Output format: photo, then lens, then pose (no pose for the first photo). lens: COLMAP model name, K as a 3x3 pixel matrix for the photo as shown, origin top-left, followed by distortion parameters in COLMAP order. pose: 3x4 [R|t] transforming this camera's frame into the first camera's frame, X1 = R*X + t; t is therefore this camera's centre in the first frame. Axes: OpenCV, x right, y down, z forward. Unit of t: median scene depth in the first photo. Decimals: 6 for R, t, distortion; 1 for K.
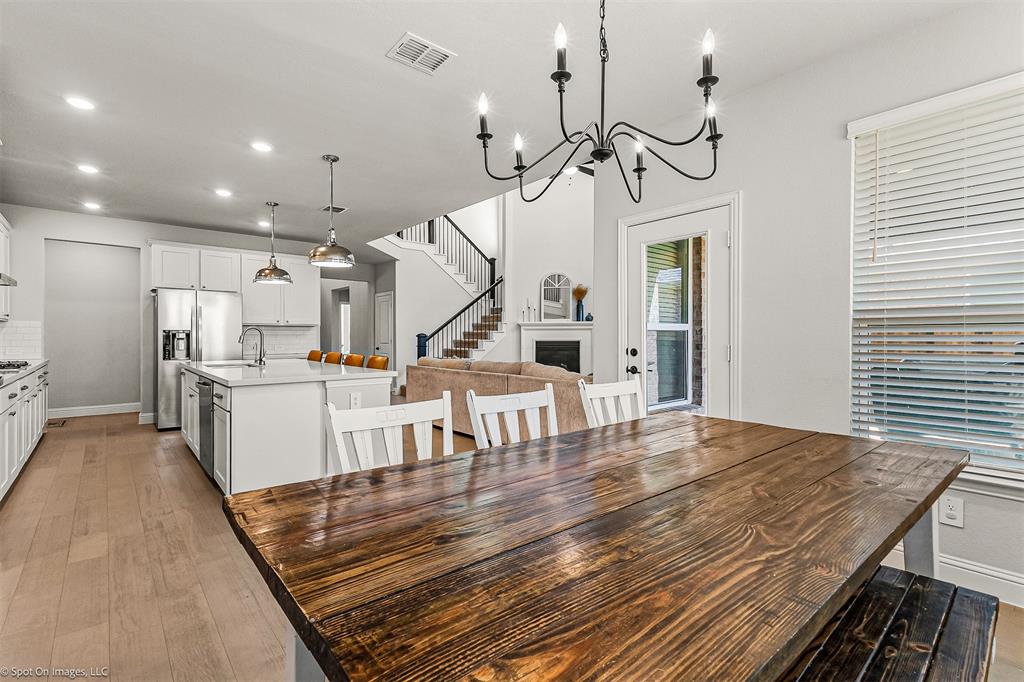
lens RADIAL K [[477.7, 0, 518.6], [0, 477.7, 339.2], [0, 0, 1]] dist [0.021676, -0.000135]
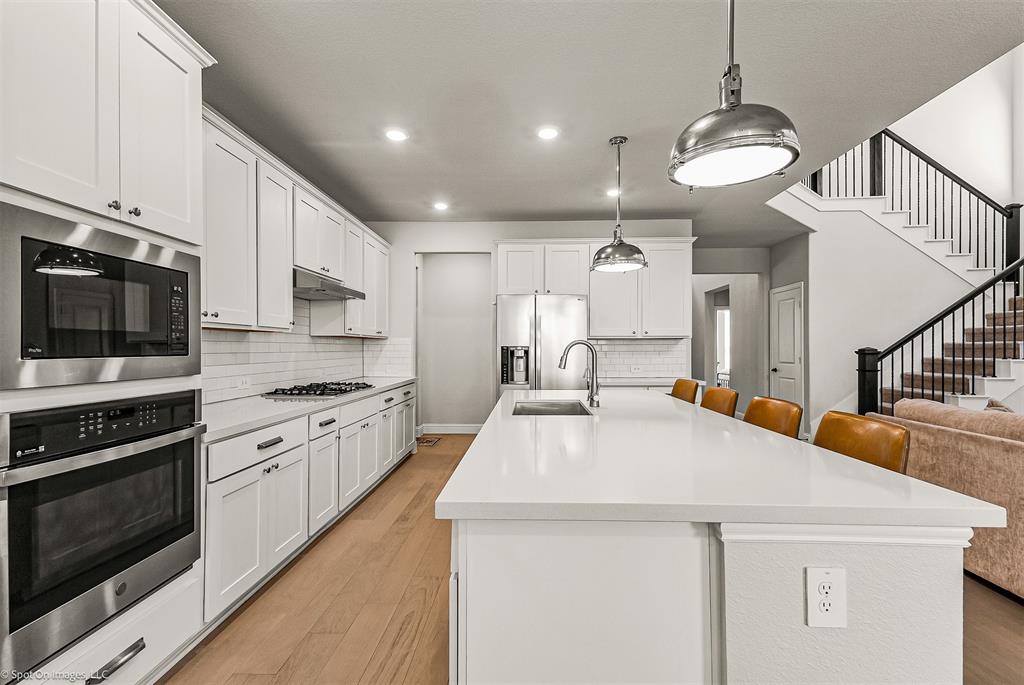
lens RADIAL K [[477.7, 0, 516.4], [0, 477.7, 348.2], [0, 0, 1]] dist [0.021676, -0.000135]
pose [[0.739434, -0.004141, -0.673216, -0.163813], [-0.001766, 0.999966, -0.008090, -0.008543], [0.673226, 0.007171, 0.739402, 0.385997]]
